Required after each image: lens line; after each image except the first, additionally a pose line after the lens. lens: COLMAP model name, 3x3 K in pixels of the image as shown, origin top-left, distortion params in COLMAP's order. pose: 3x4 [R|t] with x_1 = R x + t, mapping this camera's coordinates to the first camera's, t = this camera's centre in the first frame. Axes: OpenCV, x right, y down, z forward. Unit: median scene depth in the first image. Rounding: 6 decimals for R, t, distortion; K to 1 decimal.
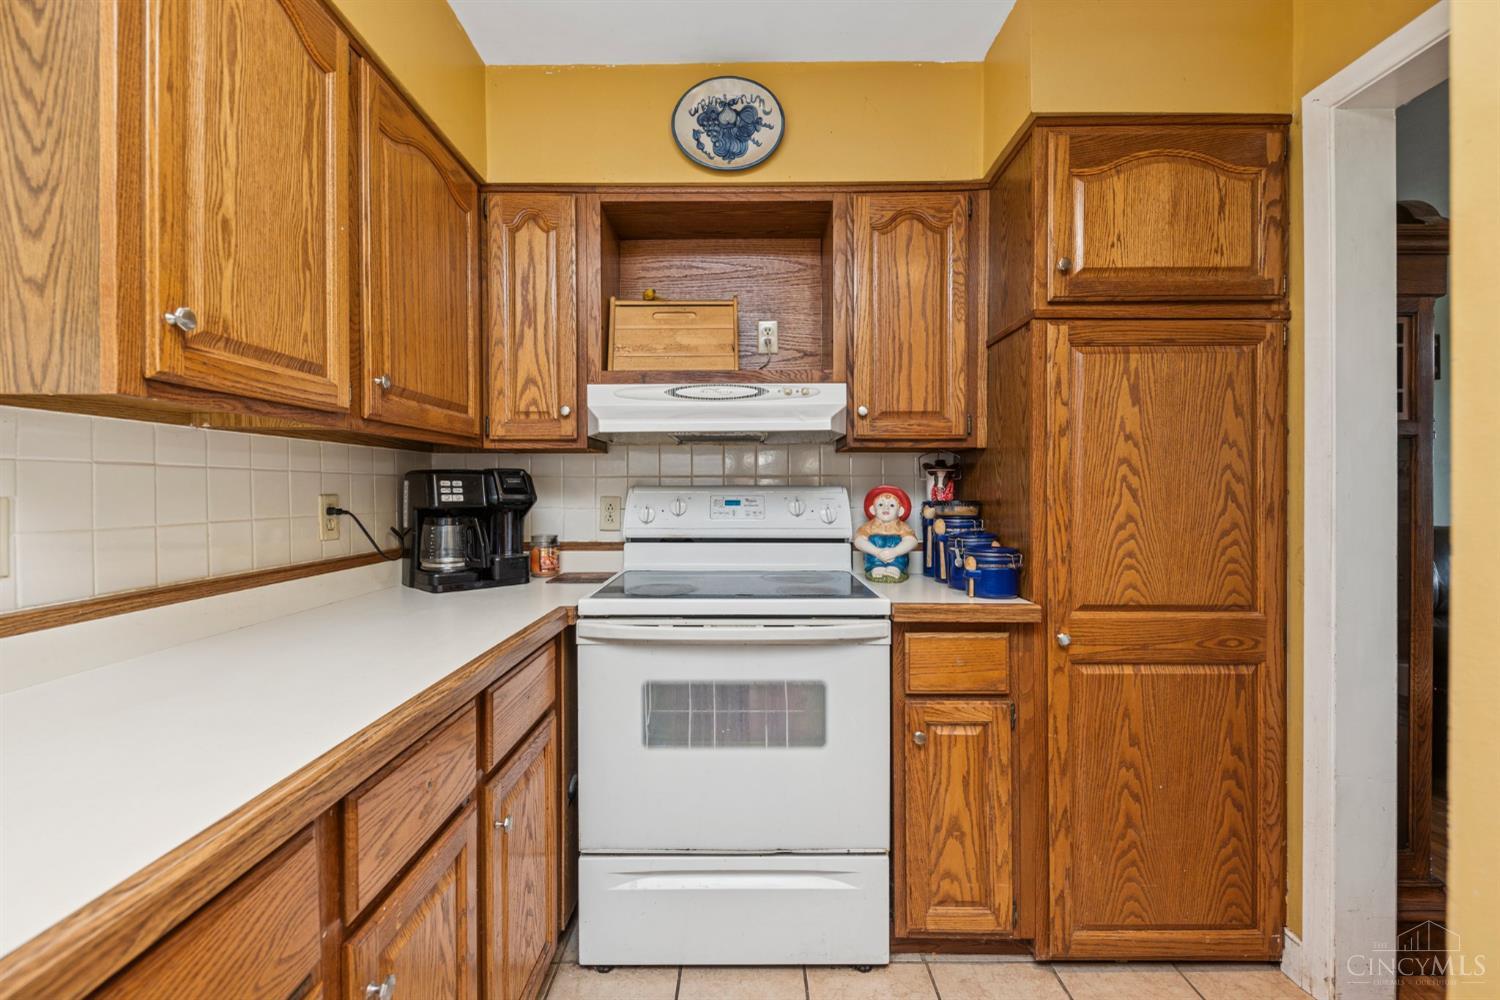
lens RADIAL K [[662.8, 0, 750.2], [0, 662.8, 496.0], [0, 0, 1]] dist [0.019136, -0.000071]
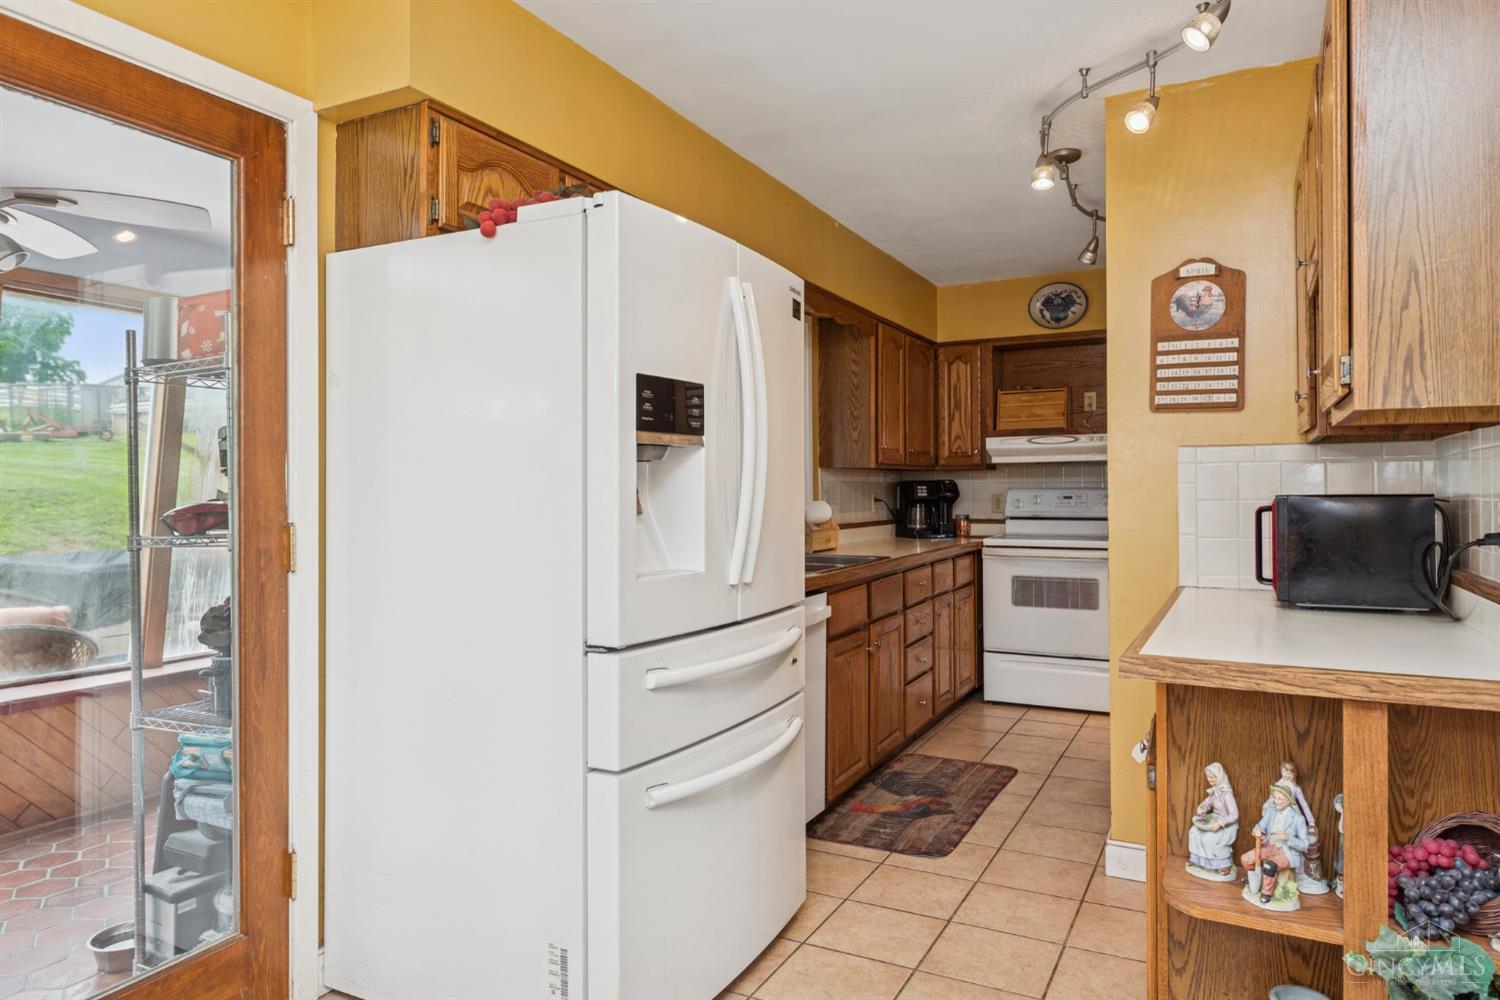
lens RADIAL K [[951.7, 0, 748.8], [0, 951.7, 481.3], [0, 0, 1]] dist [0.001309, 0.000198]
pose [[0.890207, -0.005413, -0.455523, 0.431002], [-0.002056, 0.999871, -0.015899, 0.010129], [0.455551, 0.015090, 0.890082, -1.906010]]
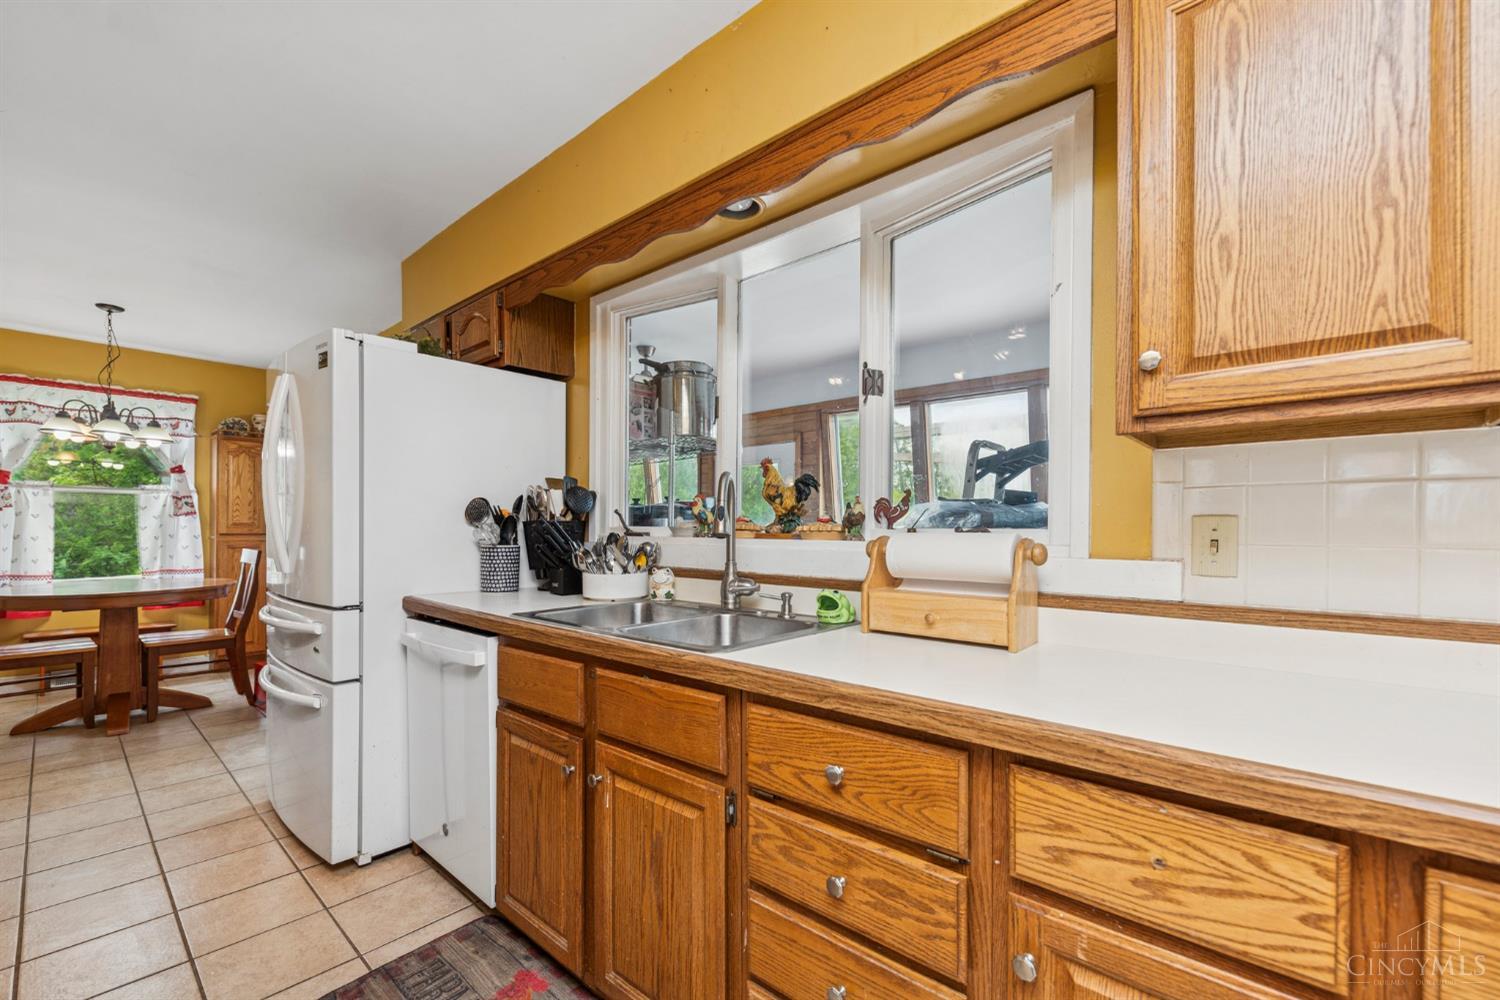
lens RADIAL K [[632.1, 0, 749.6], [0, 632.1, 524.8], [0, 0, 1]] dist [0.000860, 0.000010]
pose [[-0.665706, -0.002525, -0.746209, 0.203073], [-0.009373, 0.999944, 0.004979, 0.011373], [0.746155, 0.010309, -0.665693, 0.559400]]
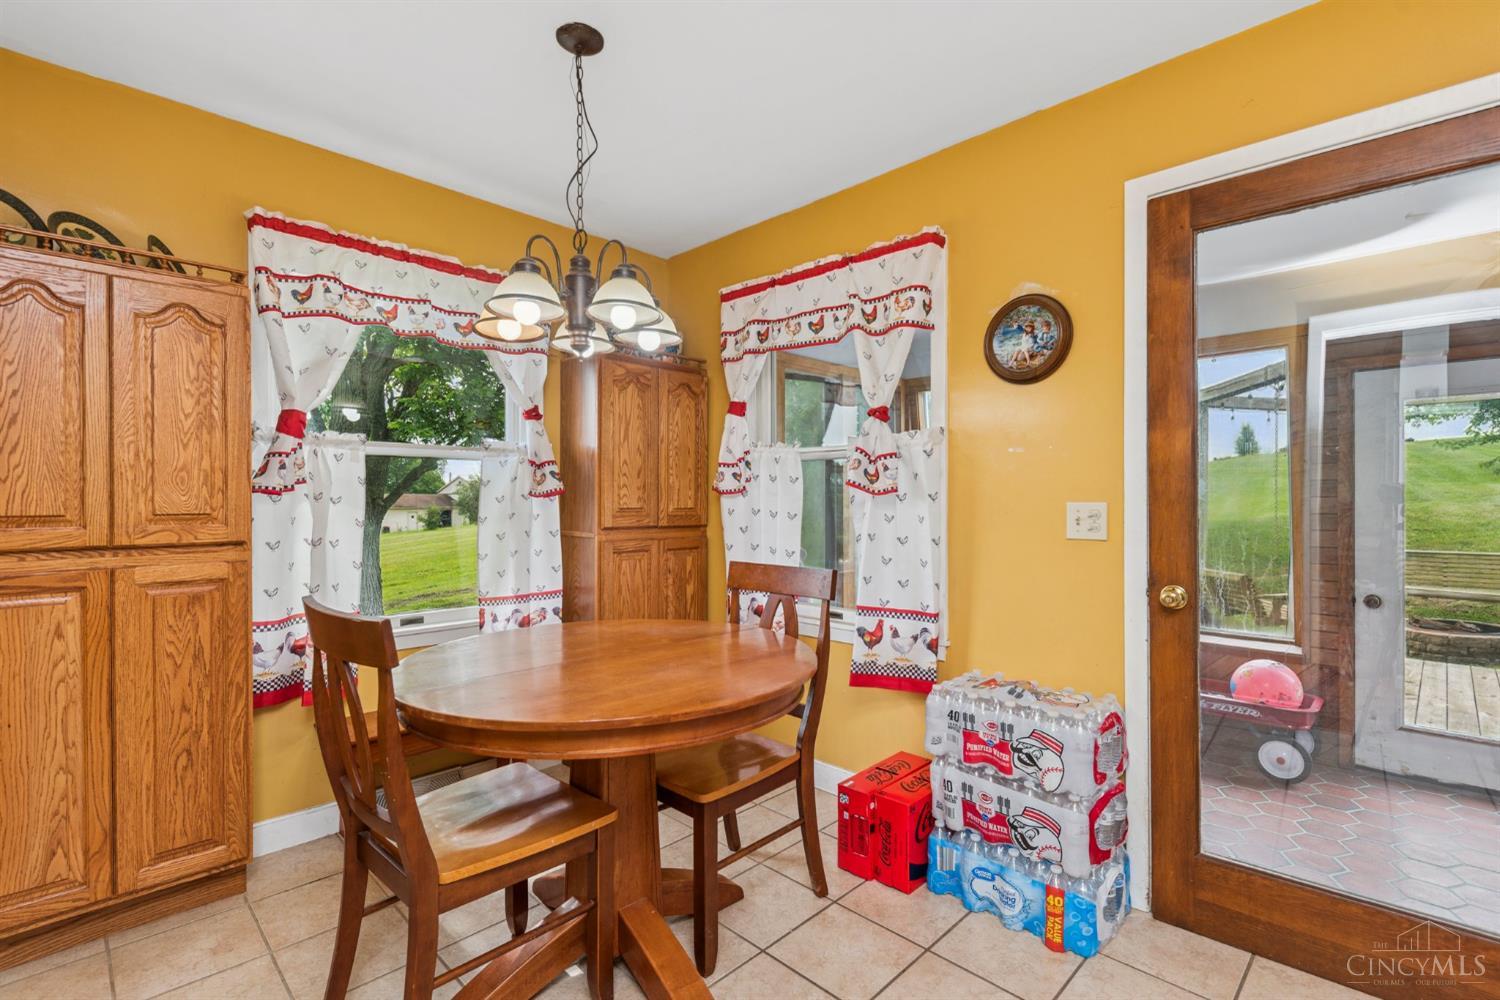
lens RADIAL K [[698.1, 0, 750.0], [0, 698.1, 500.0], [0, 0, 1]] dist [0.013579, -0.000388]
pose [[-0.702513, 0.004466, -0.711657, 0.590907], [0.001304, 0.999987, 0.004988, 0.010025], [0.711670, 0.002576, -0.702510, -1.323361]]
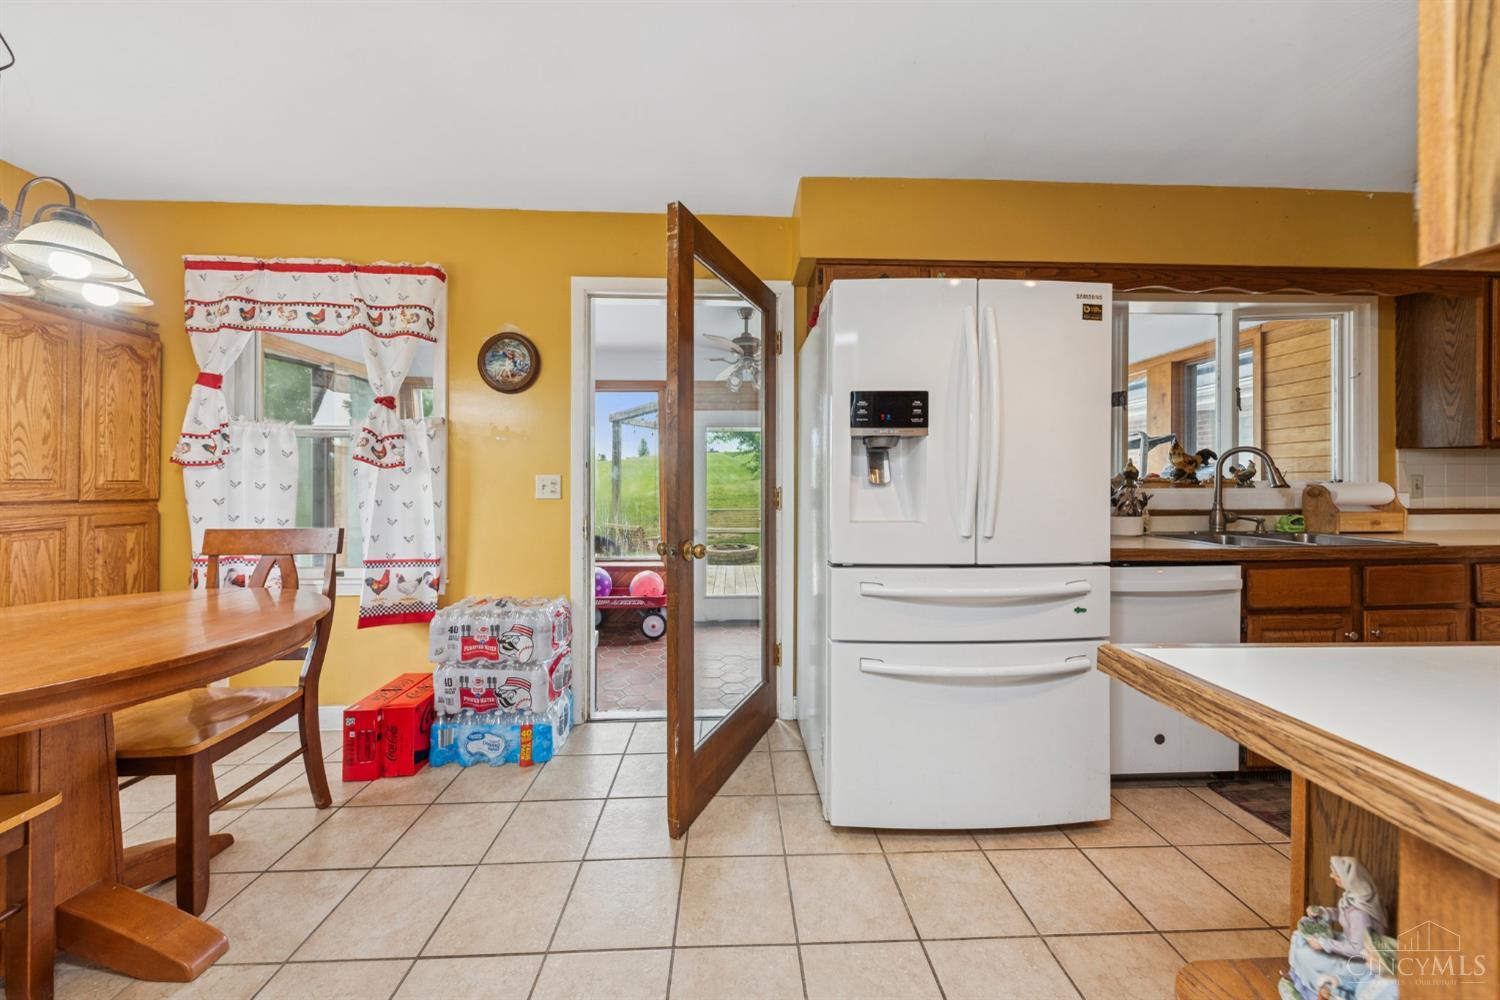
lens RADIAL K [[525.9, 0, 755.5], [0, 525.9, 482.4], [0, 0, 1]] dist [0.000238, -0.000264]
pose [[0.044703, 0.001030, -0.999000, 0.724237], [-0.007384, 0.999972, 0.000700, 0.030929], [0.998973, 0.007345, 0.044709, -1.278479]]
